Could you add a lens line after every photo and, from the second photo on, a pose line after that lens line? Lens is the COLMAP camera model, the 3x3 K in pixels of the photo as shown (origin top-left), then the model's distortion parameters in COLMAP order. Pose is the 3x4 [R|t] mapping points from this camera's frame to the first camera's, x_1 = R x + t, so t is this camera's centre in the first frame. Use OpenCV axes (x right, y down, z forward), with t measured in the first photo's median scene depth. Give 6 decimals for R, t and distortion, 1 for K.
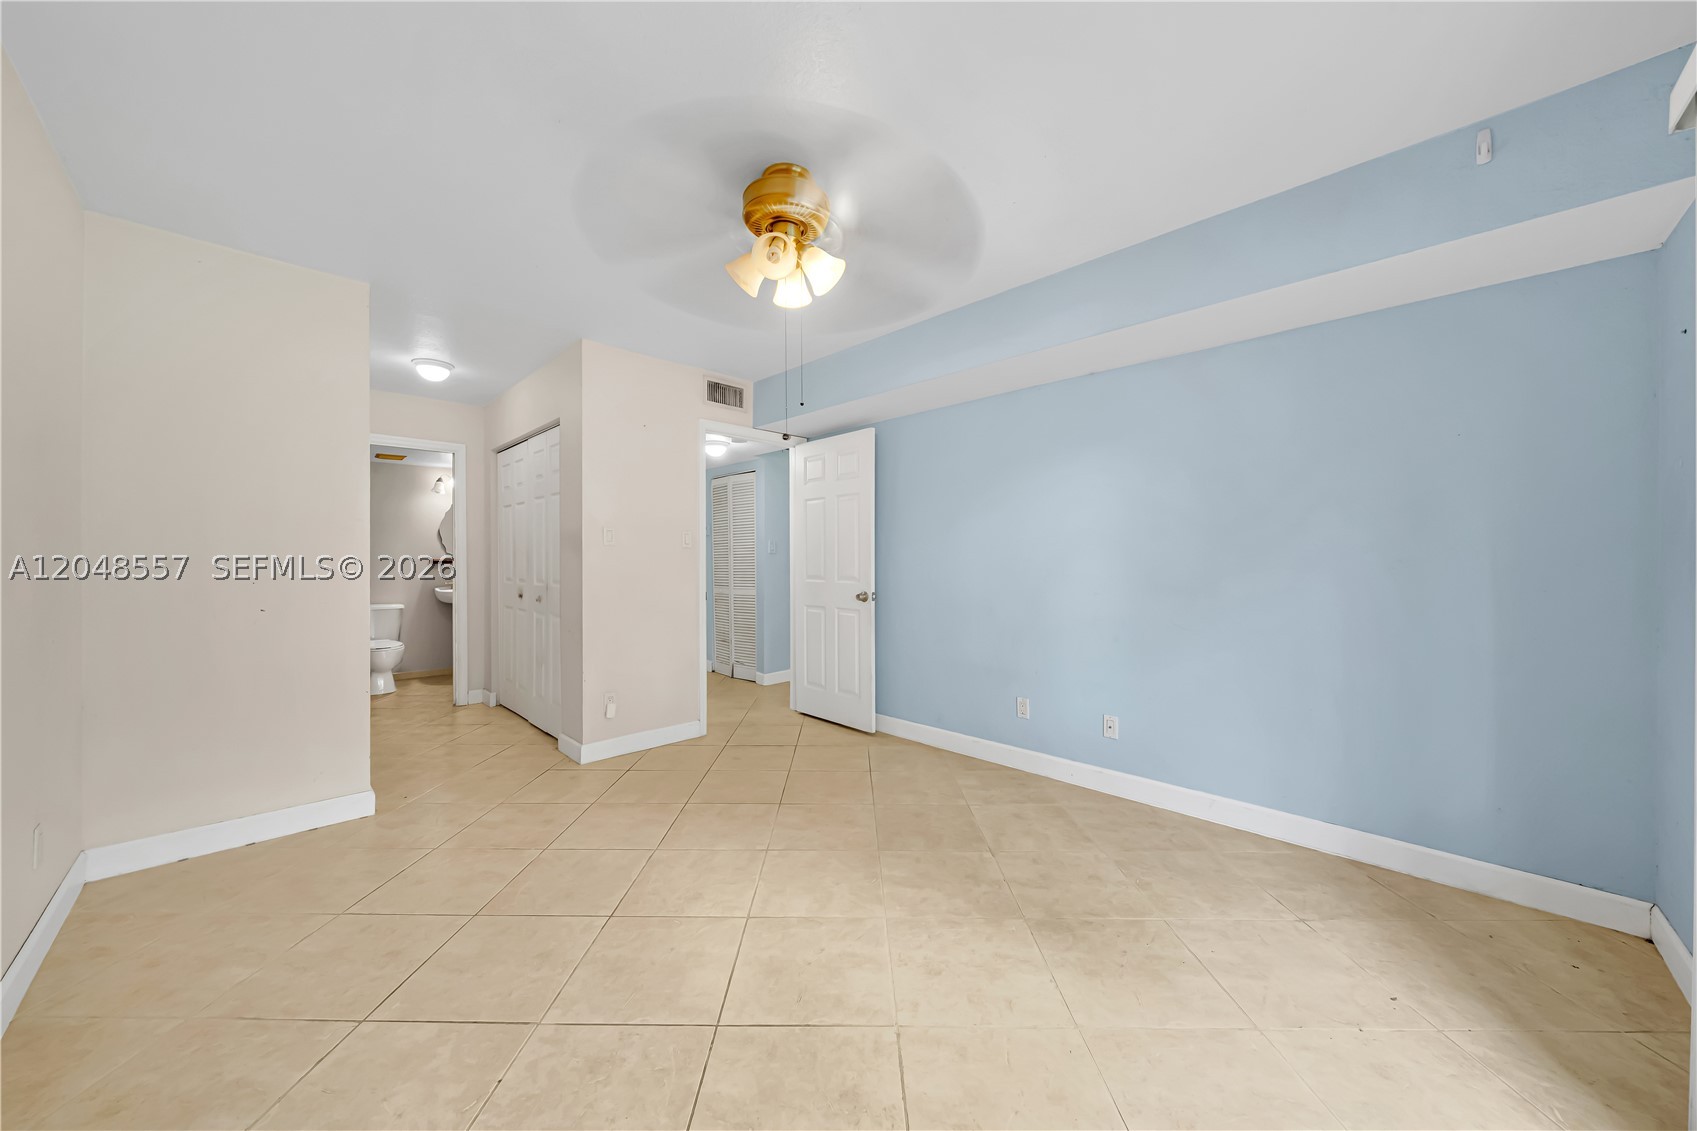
lens RADIAL K [[592.2, 0, 845.0], [0, 592.2, 571.2], [0, 0, 1]] dist [-0.001112, 0.000029]
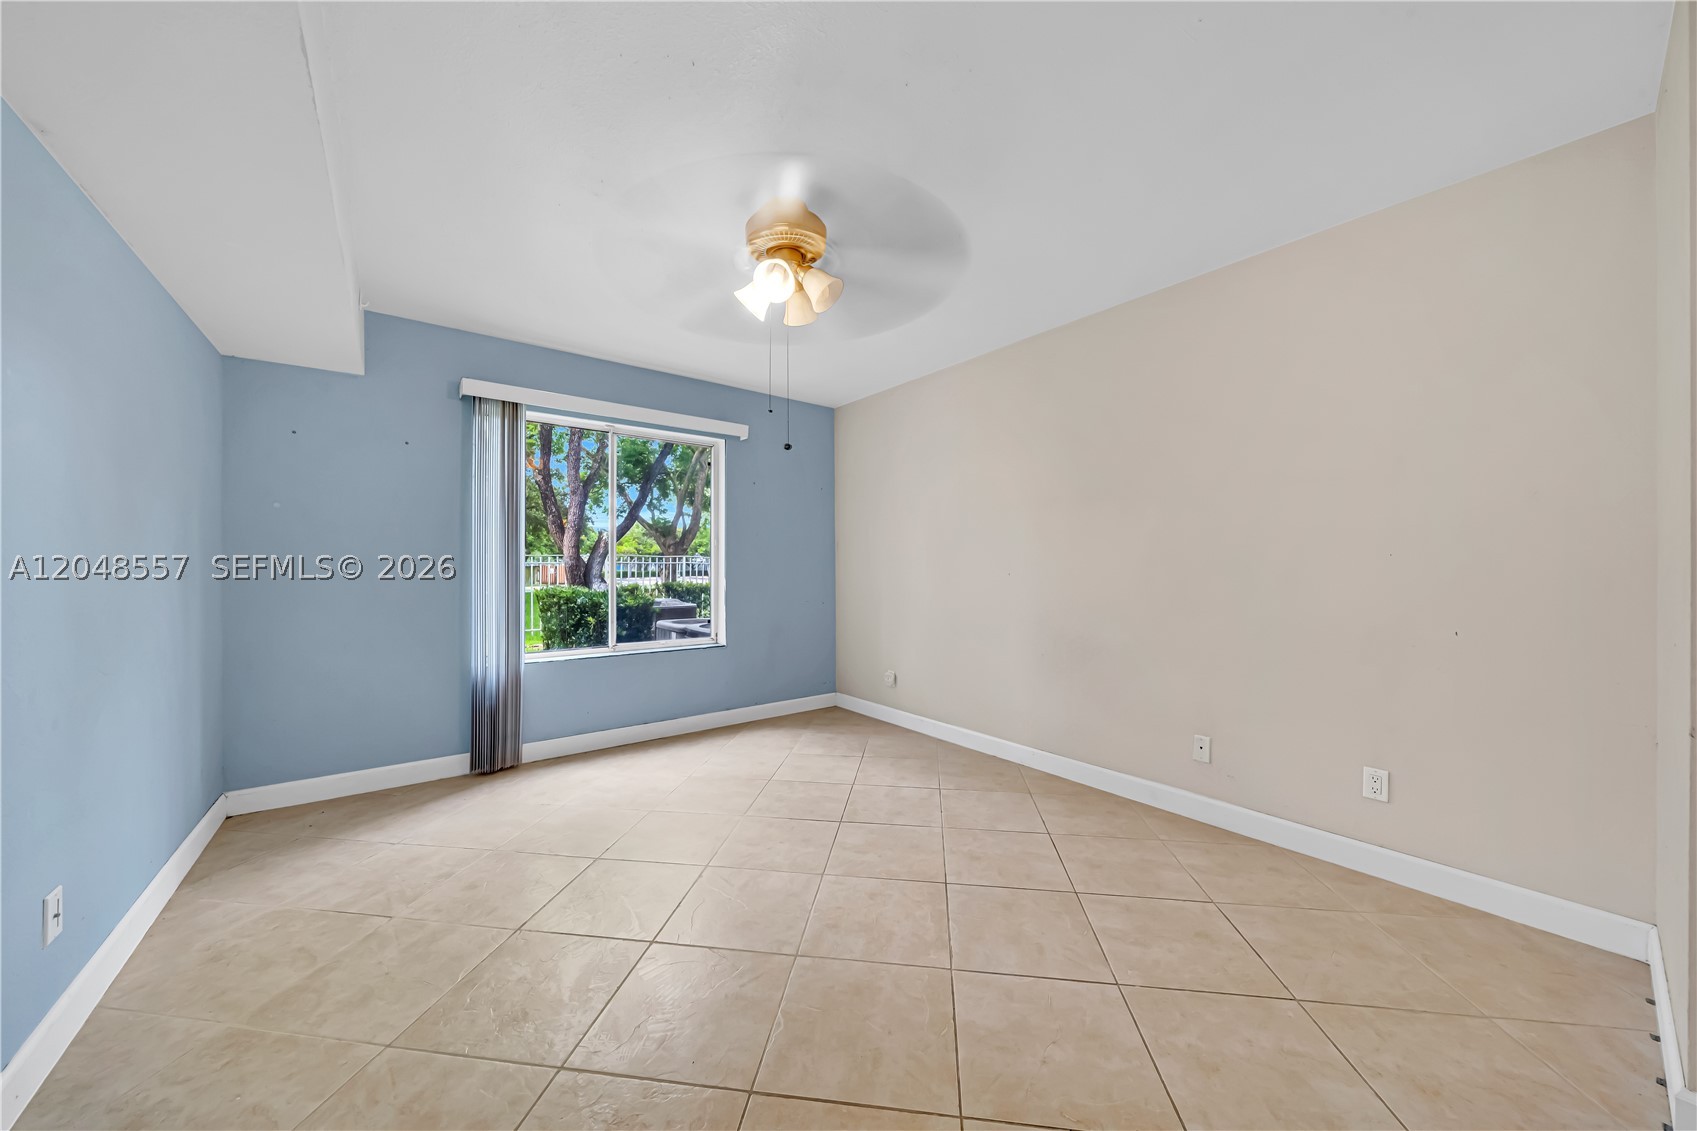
lens RADIAL K [[587.4, 0, 848.5], [0, 587.4, 565.5], [0, 0, 1]] dist [-0.000905, 0.000000]
pose [[-0.992577, 0.002521, 0.121590, -0.309877], [0.004175, 0.999902, 0.013349, -0.020997], [-0.121545, 0.013758, -0.992491, 1.859250]]
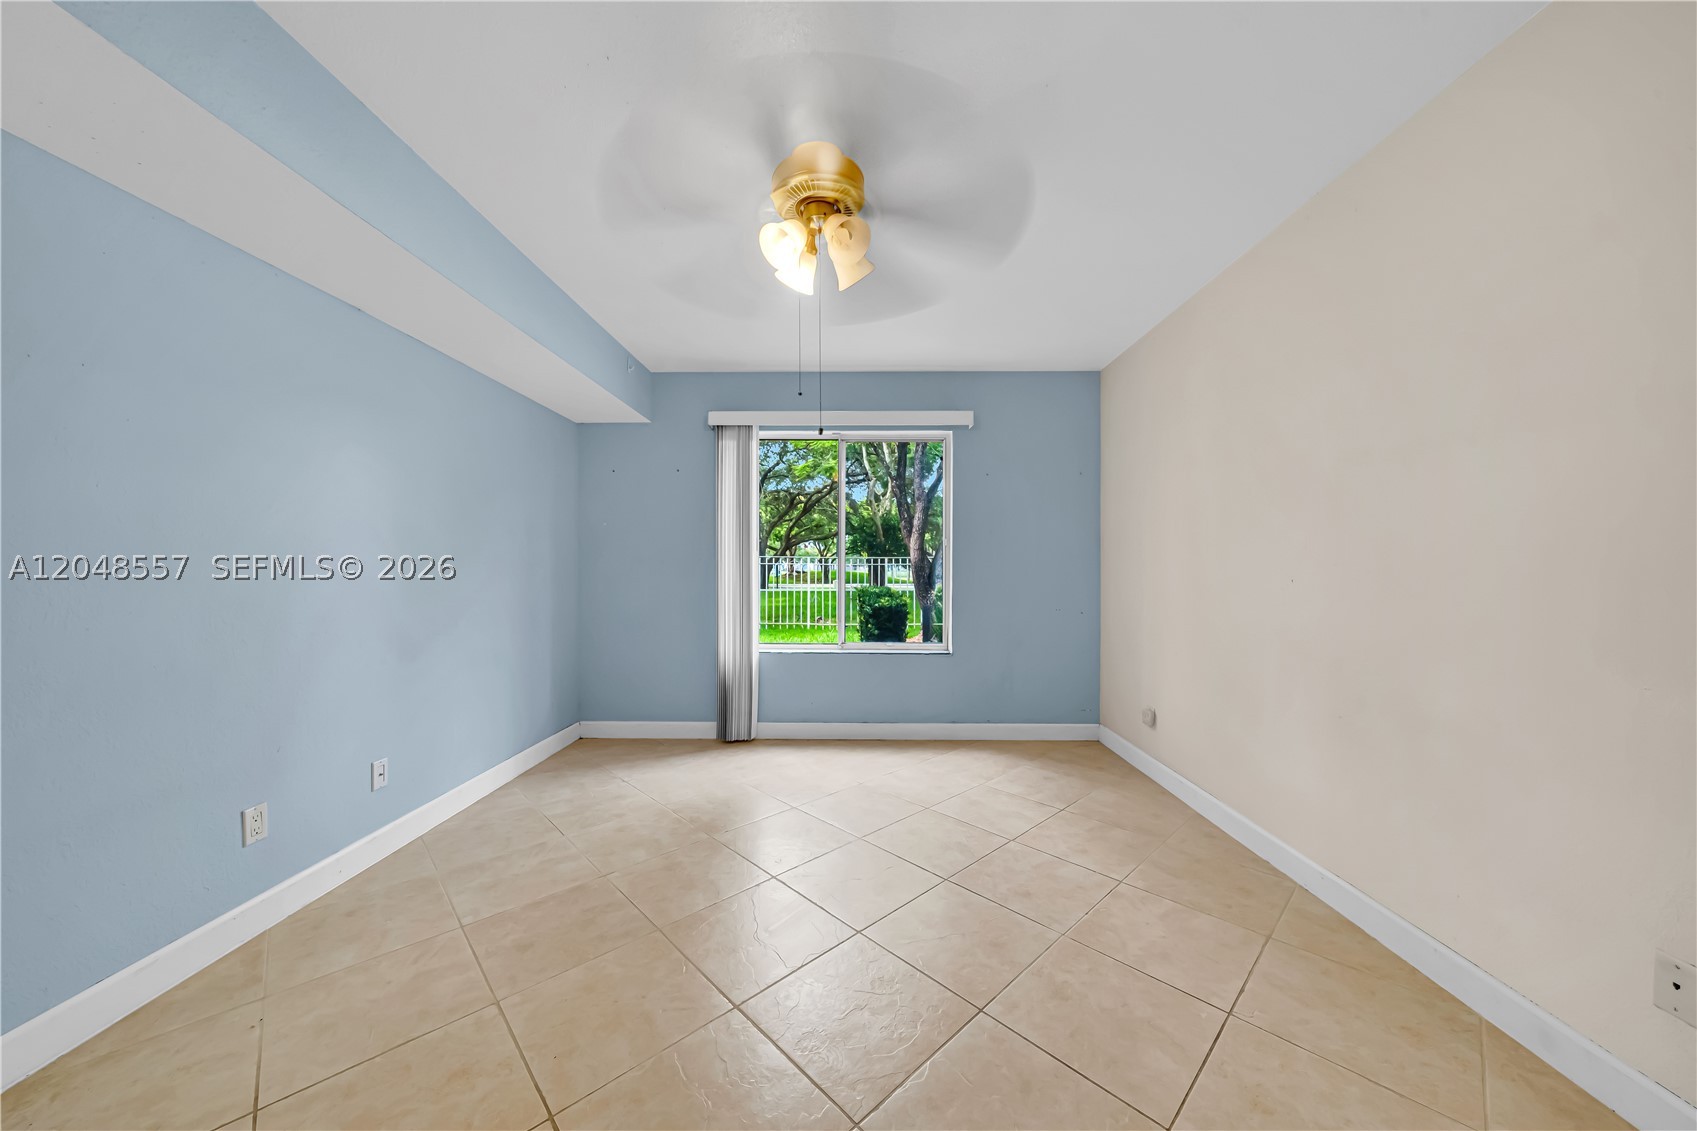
lens RADIAL K [[592.2, 0, 845.0], [0, 592.2, 571.2], [0, 0, 1]] dist [-0.001112, 0.000029]
pose [[-0.694421, -0.004292, 0.719557, -0.742087], [0.012272, 0.999766, 0.017806, -0.019328], [-0.719465, 0.021195, -0.694205, 1.479048]]
